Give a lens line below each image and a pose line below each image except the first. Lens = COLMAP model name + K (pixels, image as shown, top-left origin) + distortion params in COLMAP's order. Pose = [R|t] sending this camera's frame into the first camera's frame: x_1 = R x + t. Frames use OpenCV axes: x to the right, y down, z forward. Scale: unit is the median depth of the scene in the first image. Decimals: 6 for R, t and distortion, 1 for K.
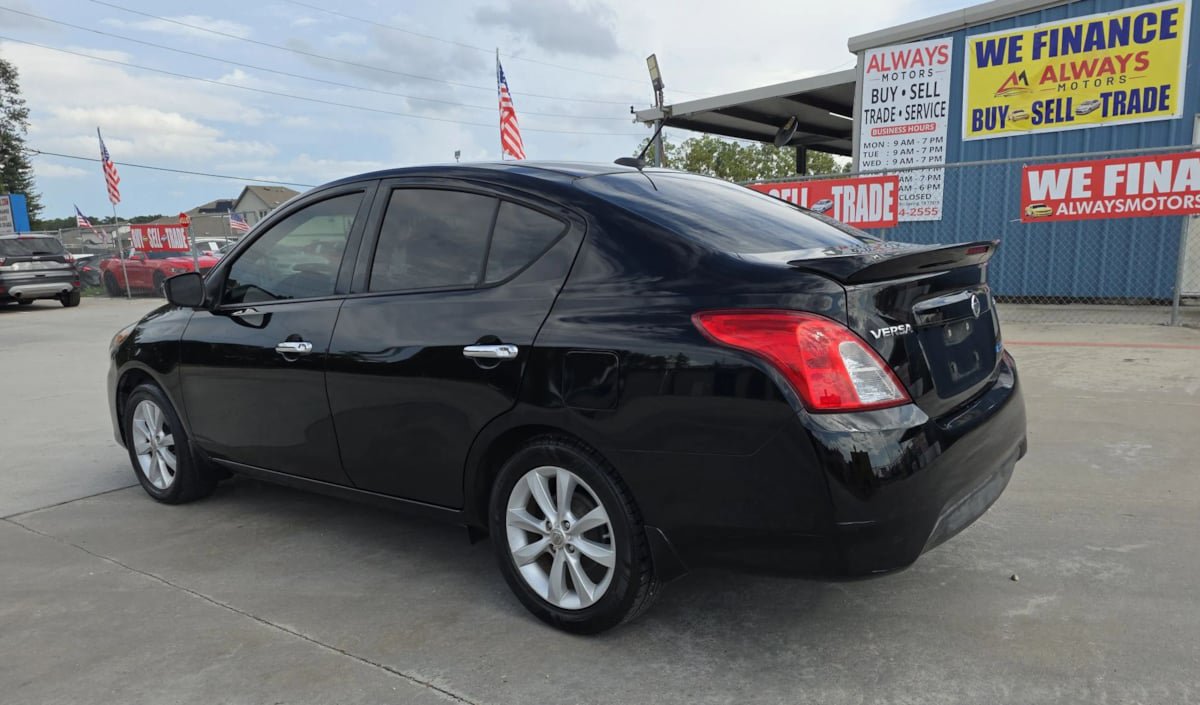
lens RADIAL K [[823.6, 0, 634.3], [0, 823.6, 410.0], [0, 0, 1]] dist [0.043267, -0.030101]
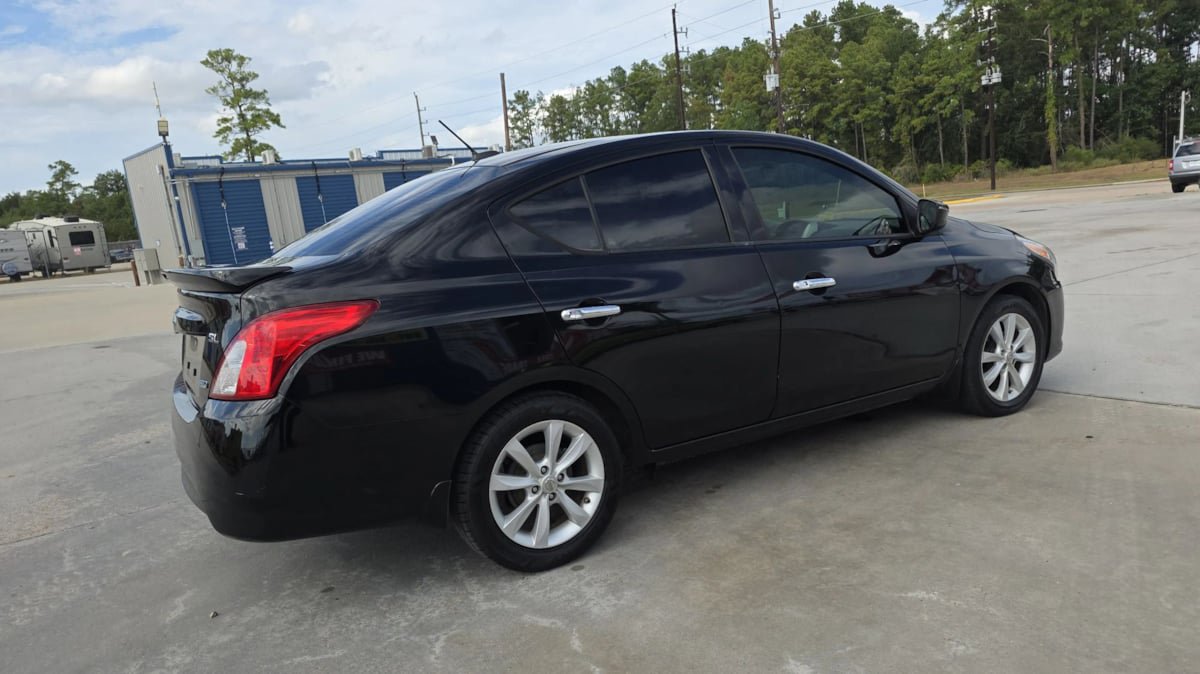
lens RADIAL K [[823.8, 0, 610.9], [0, 823.8, 373.0], [0, 0, 1]] dist [0.052353, -0.040621]
pose [[-0.369421, 0.247659, -0.895652, 0.280740], [-0.080789, 0.951623, 0.296458, -0.102014], [0.925744, 0.181877, -0.331541, 0.437888]]
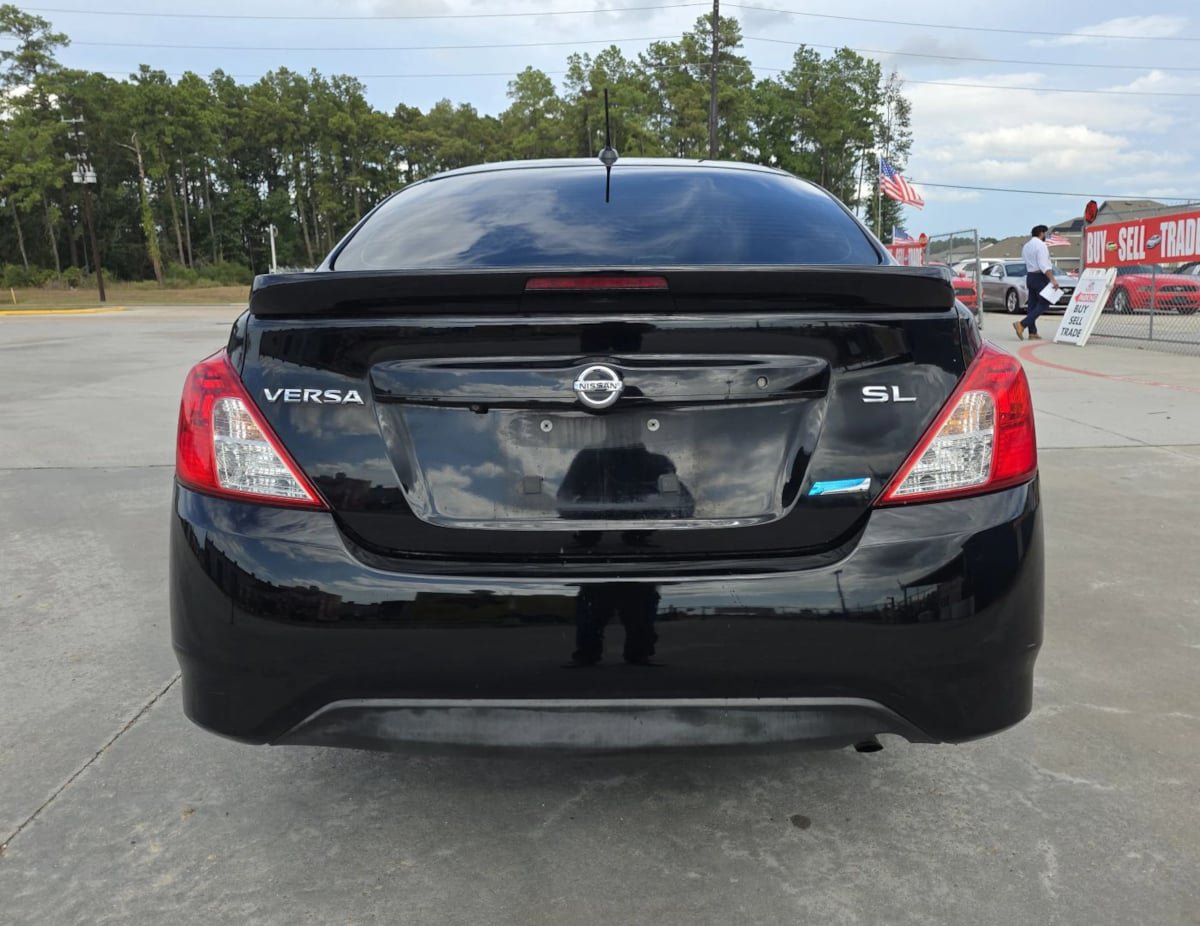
lens RADIAL K [[867.6, 0, 620.3], [0, 867.6, 456.4], [0, 0, 1]] dist [0.027825, -0.013562]
pose [[0.587467, 0.190107, -0.786601, 0.193083], [-0.175152, 0.978845, 0.105758, -0.031628], [0.790066, 0.075646, 0.608337, 0.147249]]
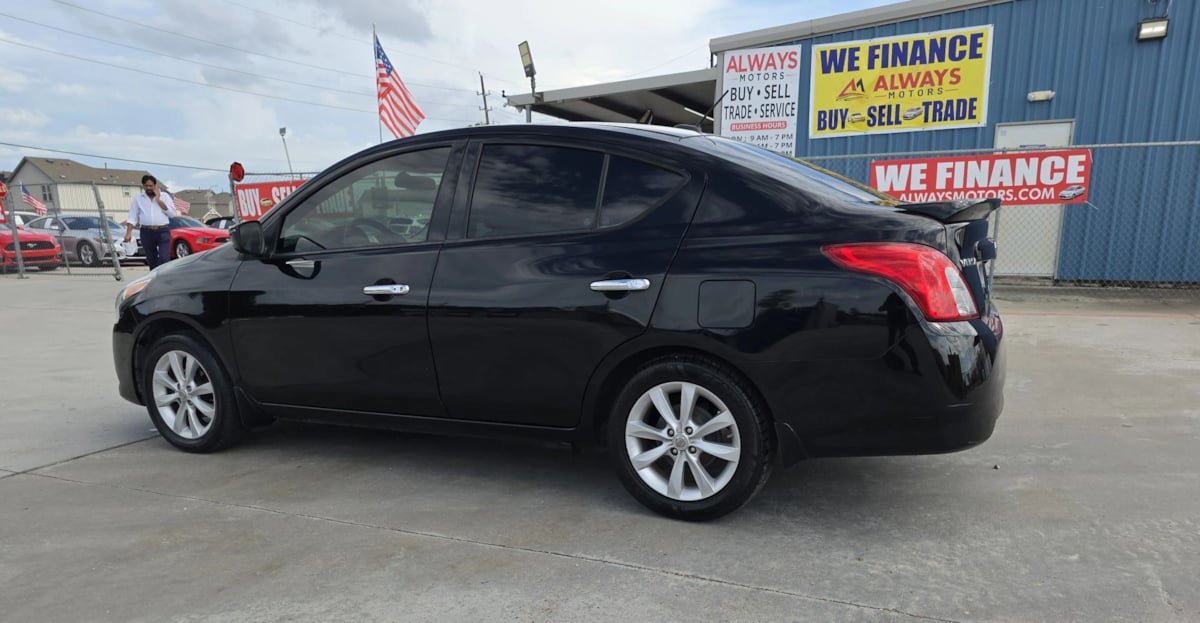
lens RADIAL K [[790.7, 0, 626.6], [0, 790.7, 414.3], [0, 0, 1]] dist [0.046905, -0.034963]
pose [[0.978004, -0.028086, 0.206688, -0.092100], [0.022738, 0.999343, 0.028207, 0.018375], [-0.207345, -0.022887, 0.978000, -0.023600]]
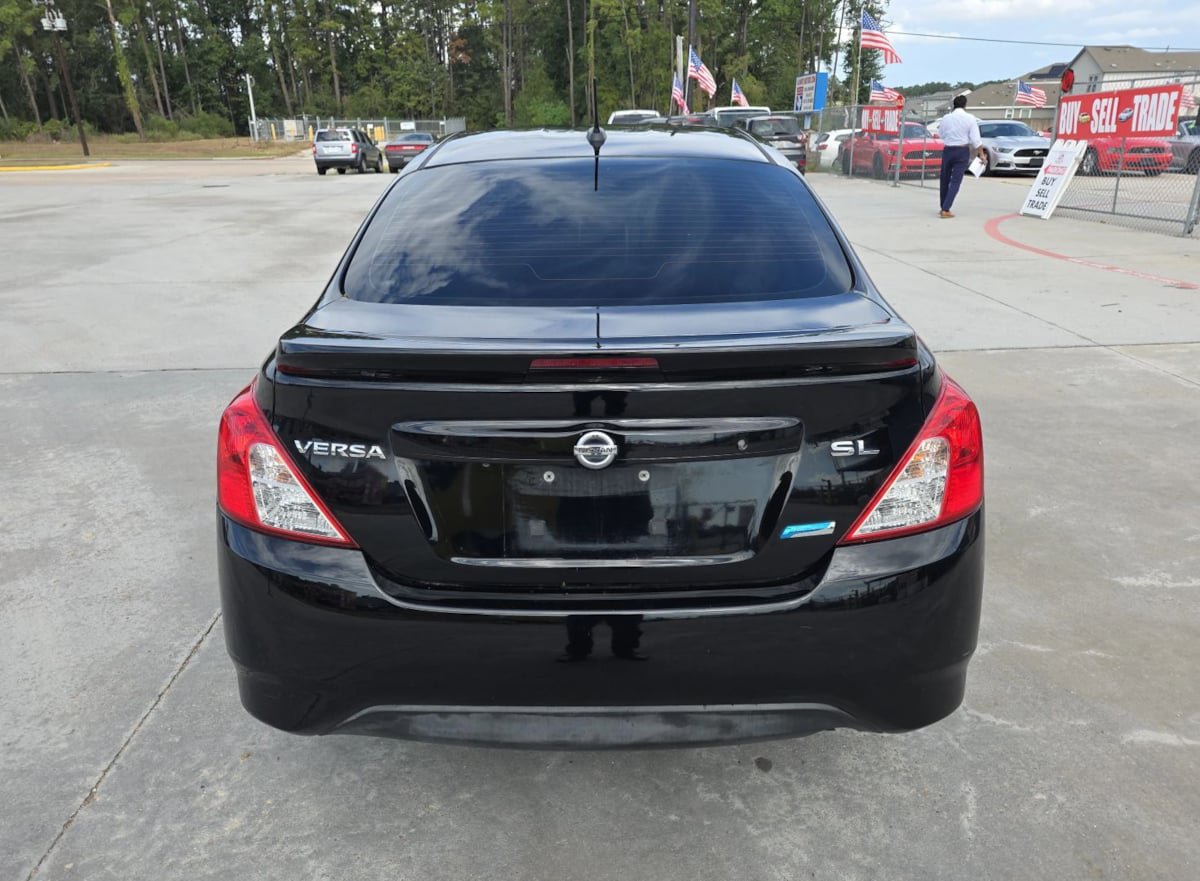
lens RADIAL K [[821.0, 0, 603.0], [0, 821.0, 439.8], [0, 0, 1]] dist [0.022217, -0.007900]
pose [[0.592158, 0.314065, -0.742100, 0.189450], [-0.173807, 0.949025, 0.262949, -0.064302], [0.786855, -0.026725, 0.616559, 0.139289]]
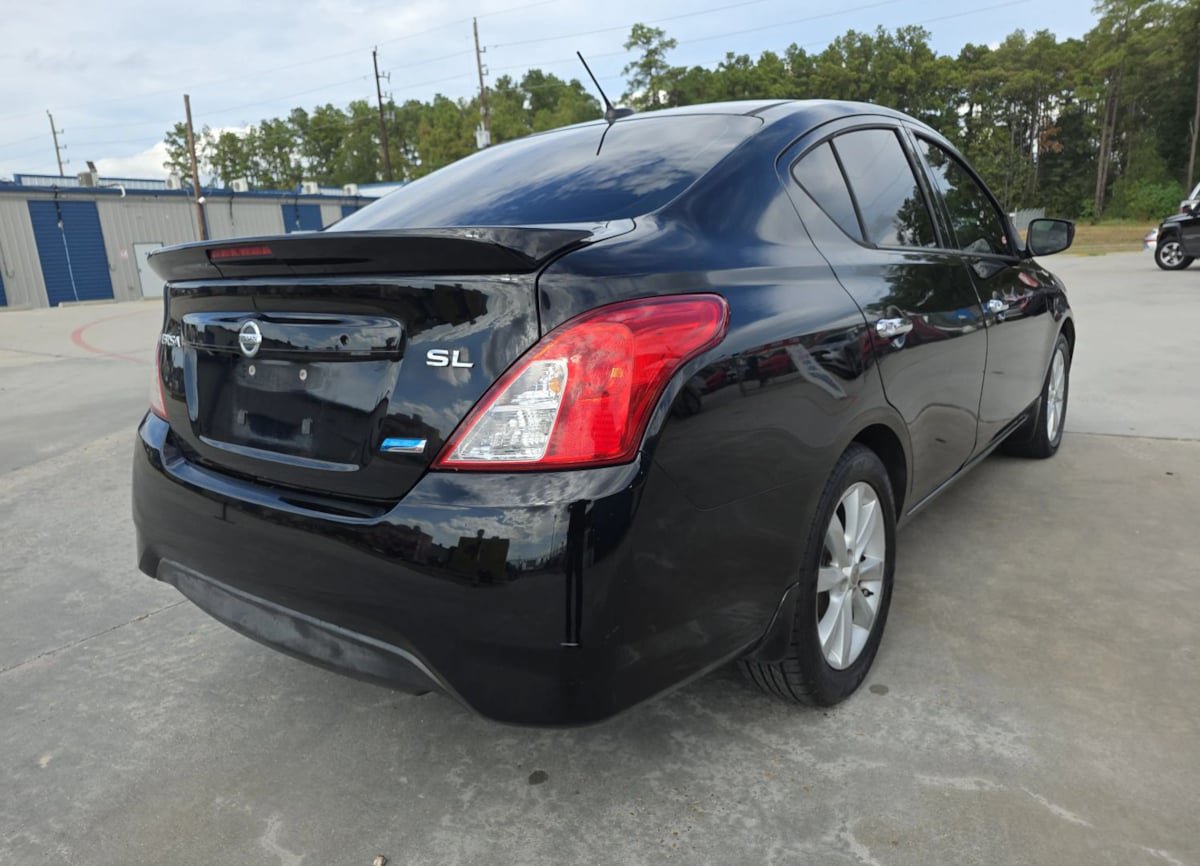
lens RADIAL K [[826.0, 0, 595.8], [0, 826.0, 434.6], [0, 0, 1]] dist [0.021930, -0.006931]
pose [[-0.022828, 0.254243, -0.966871, 0.233547], [-0.150680, 0.955200, 0.254732, -0.057791], [0.988319, 0.151503, 0.016504, 0.279156]]
